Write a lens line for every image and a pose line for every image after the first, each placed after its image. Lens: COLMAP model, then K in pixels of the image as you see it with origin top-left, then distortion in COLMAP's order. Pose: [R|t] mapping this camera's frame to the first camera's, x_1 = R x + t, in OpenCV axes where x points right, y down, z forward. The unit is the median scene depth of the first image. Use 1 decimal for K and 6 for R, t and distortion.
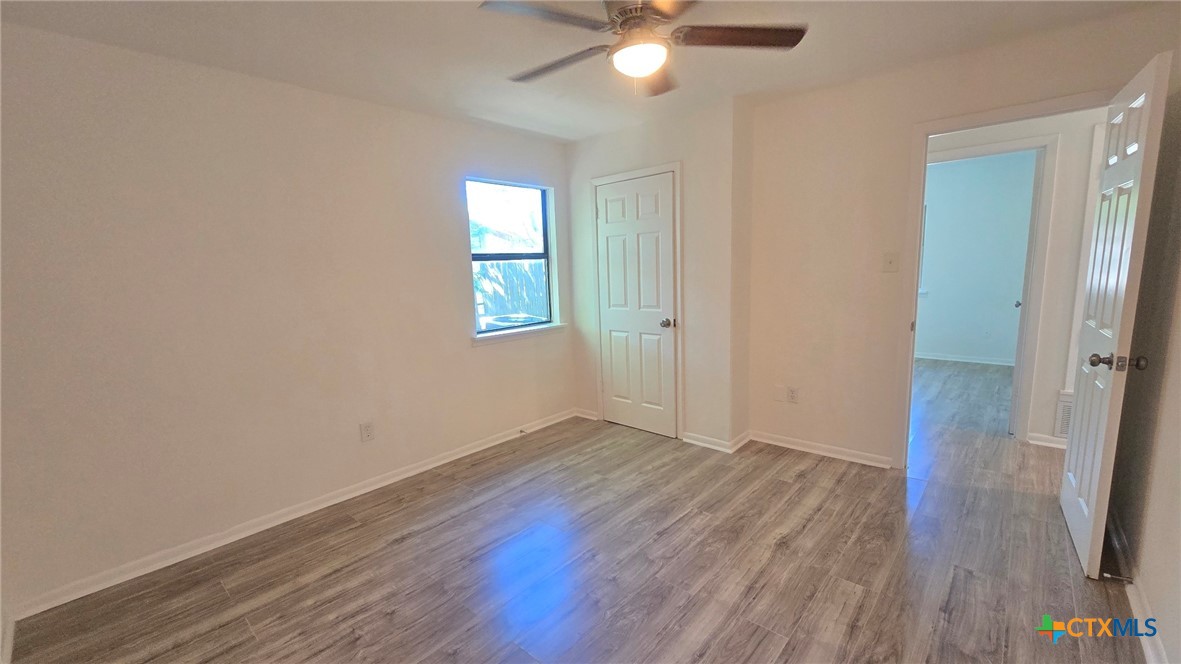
lens RADIAL K [[477.3, 0, 586.6], [0, 477.3, 332.2], [0, 0, 1]] dist [-0.003899, 0.001538]
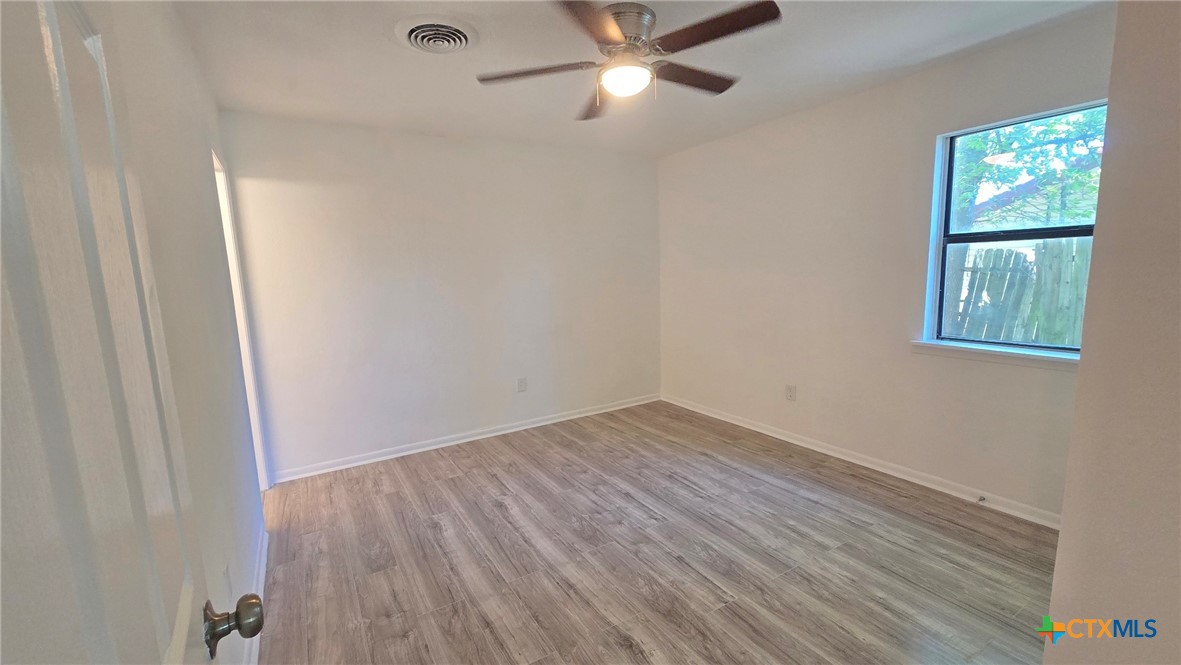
lens RADIAL K [[477.3, 0, 588.7], [0, 477.3, 337.5], [0, 0, 1]] dist [-0.003899, 0.001538]
pose [[-0.270020, 0.182236, -0.945452, 0.950762], [-0.090846, 0.972723, 0.213439, -0.165124], [0.958560, 0.143524, -0.246099, 0.953346]]
